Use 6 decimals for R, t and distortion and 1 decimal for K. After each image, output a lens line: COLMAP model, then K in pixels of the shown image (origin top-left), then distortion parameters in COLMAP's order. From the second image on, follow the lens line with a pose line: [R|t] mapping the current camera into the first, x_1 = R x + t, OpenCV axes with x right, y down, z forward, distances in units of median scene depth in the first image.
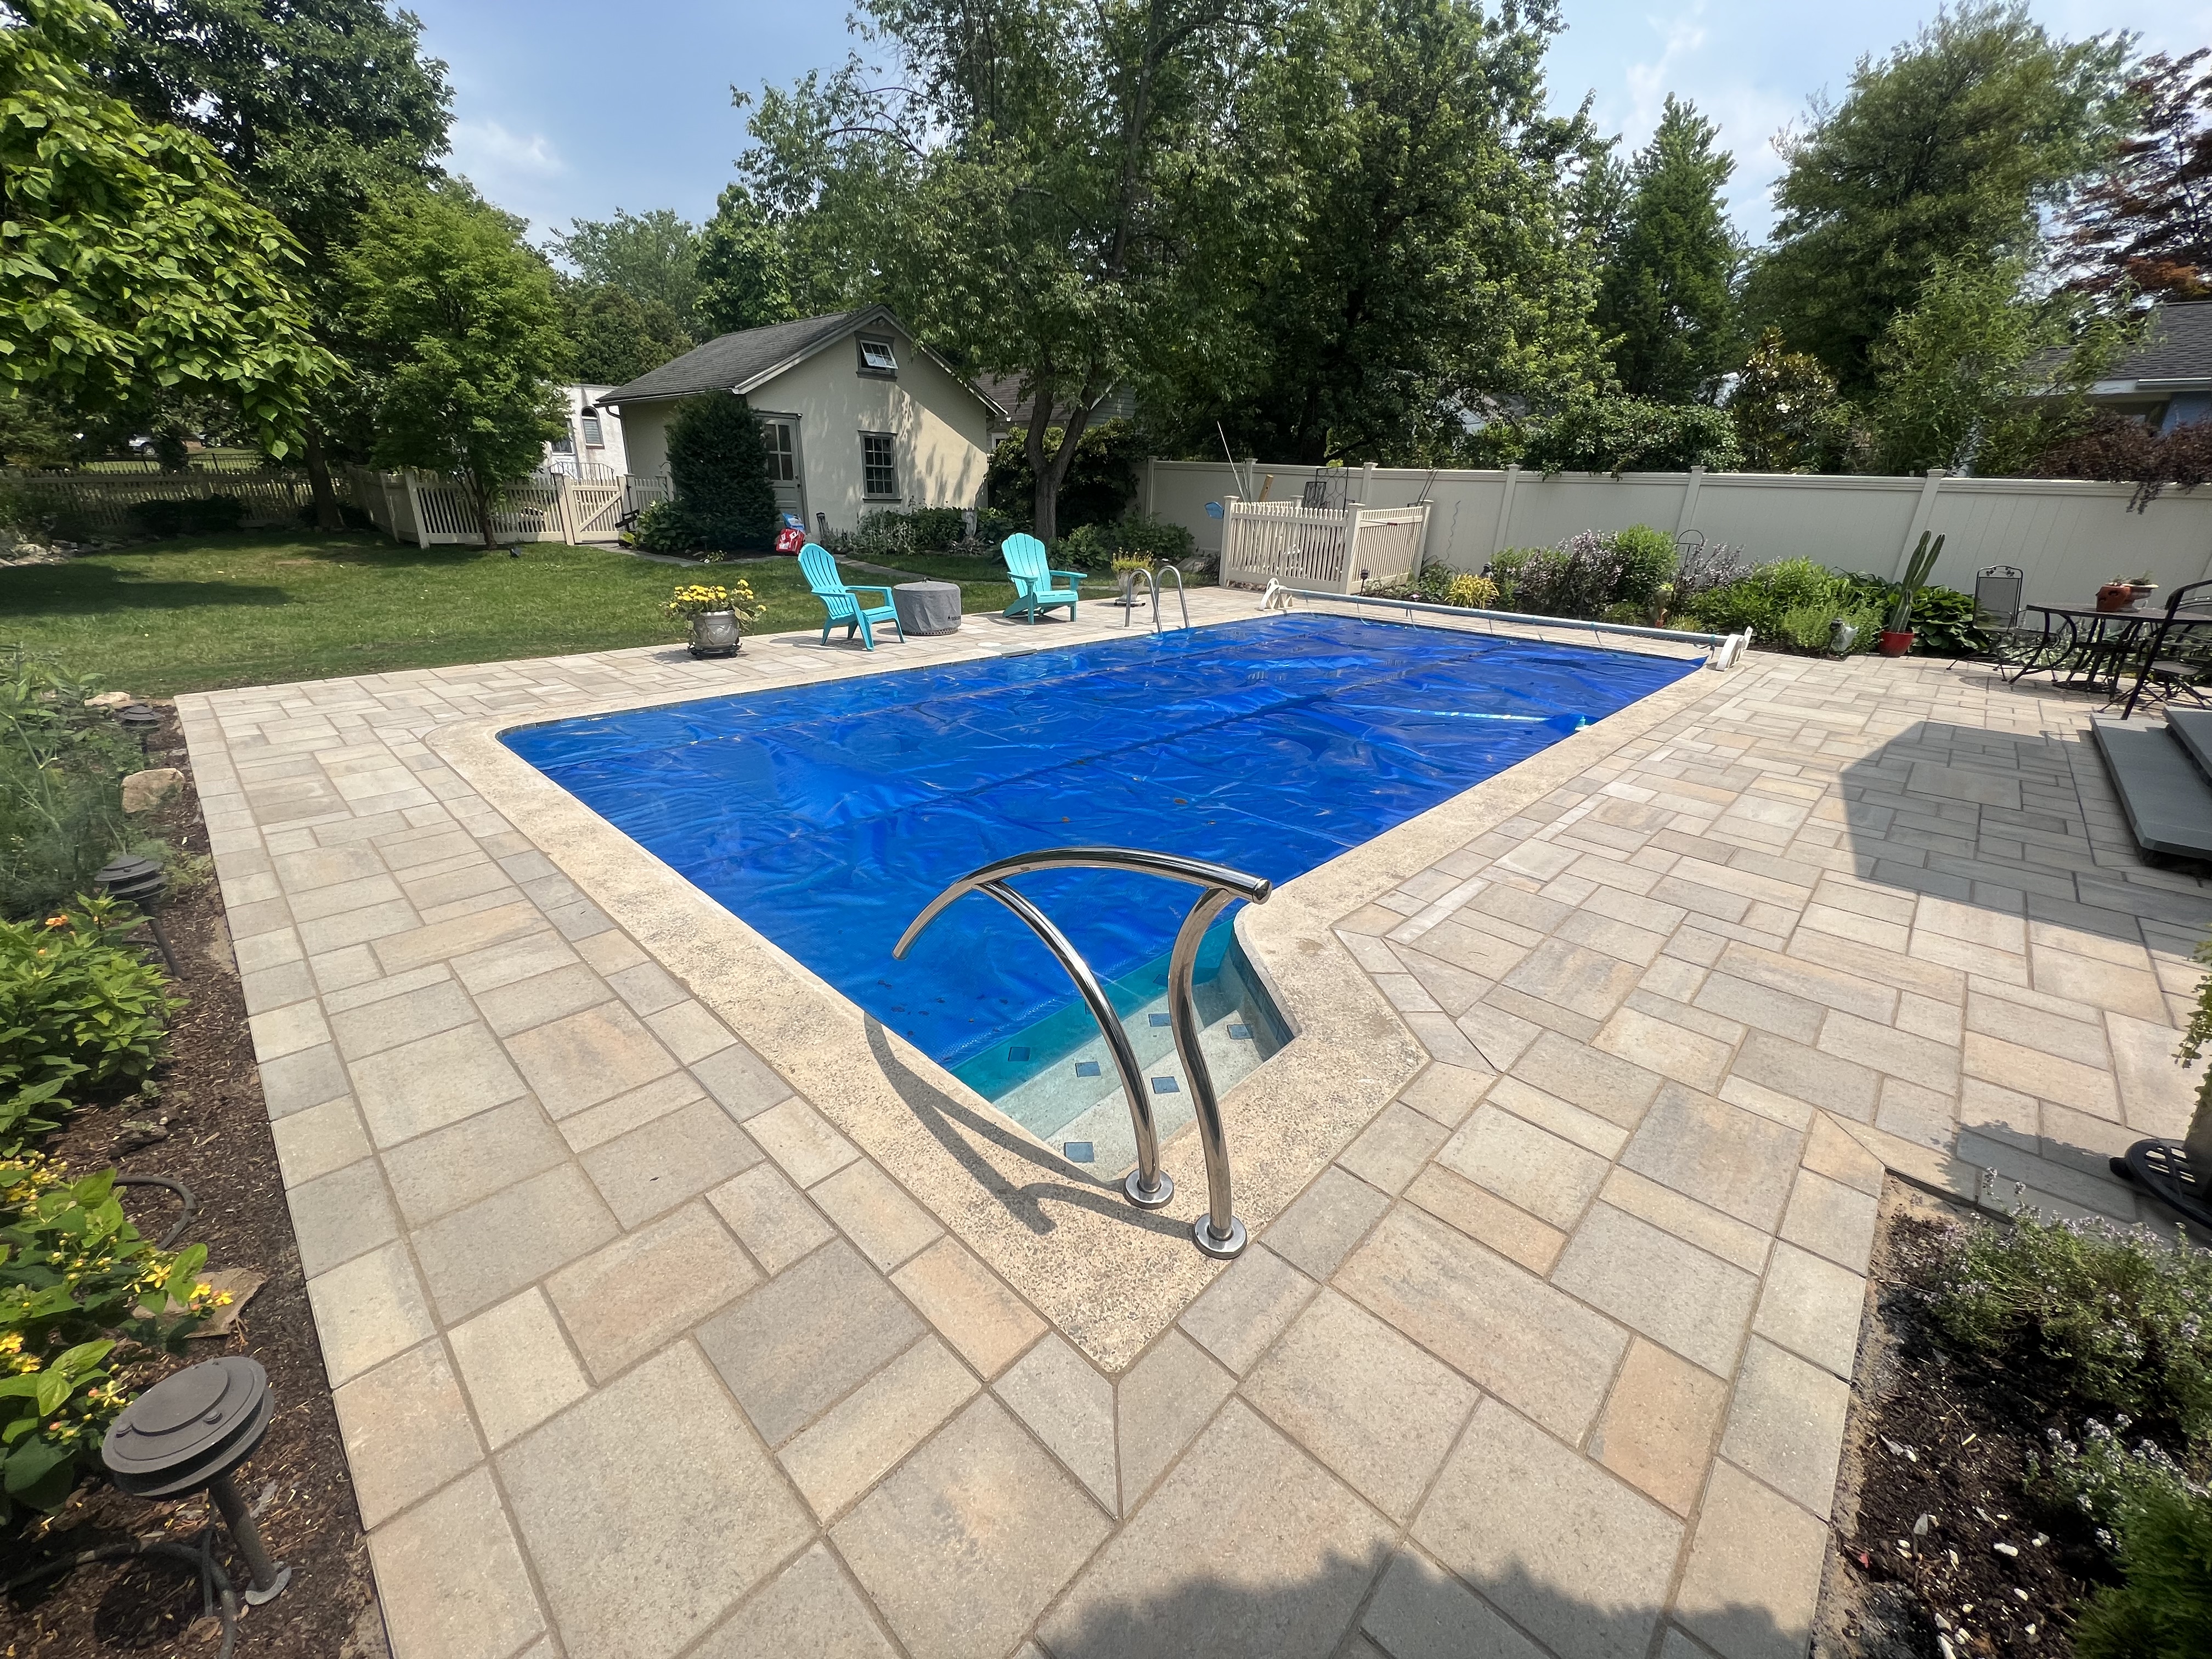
lens RADIAL K [[883.6, 0, 1118.2], [0, 883.6, 830.8], [0, 0, 1]] dist [-0.008065, -0.000438]
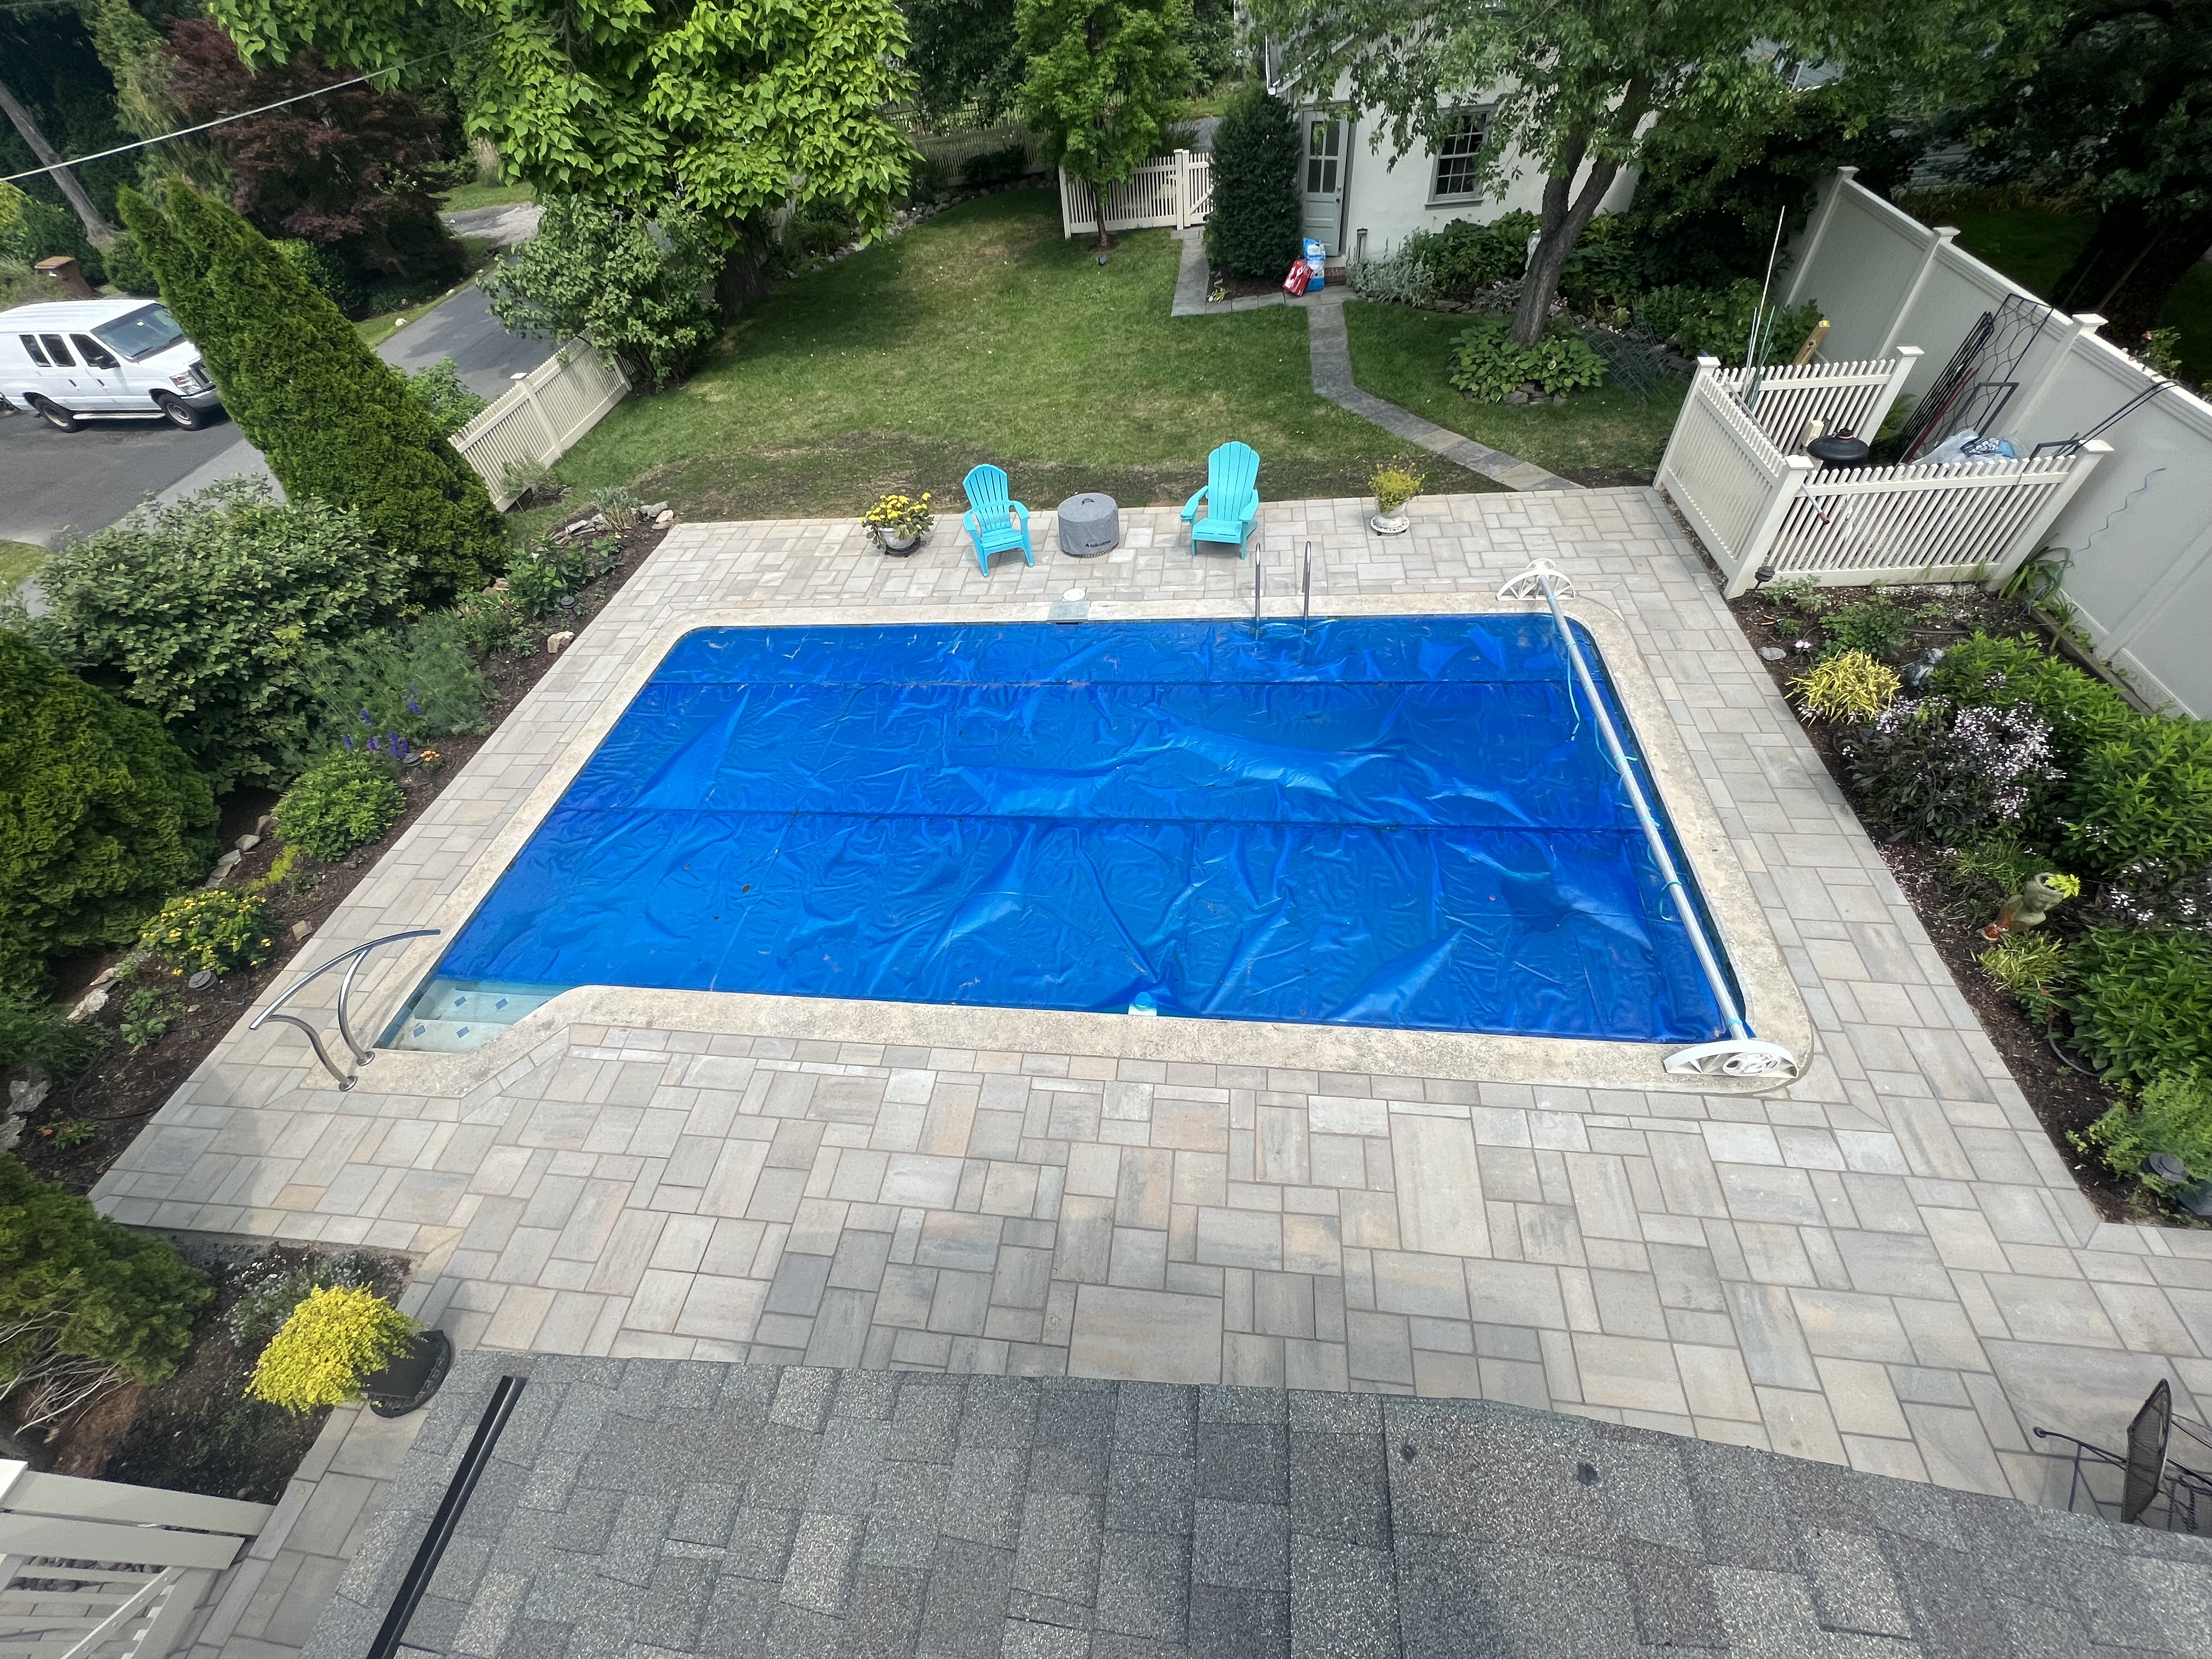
lens RADIAL K [[883.6, 0, 1109.0], [0, 883.6, 838.7], [0, 0, 1]] dist [-0.008065, -0.000438]
pose [[0.592215, 0.540729, -0.597405, 1.257362], [-0.193530, 0.815148, 0.545967, -1.018815], [0.782194, -0.207715, 0.587390, 0.559395]]
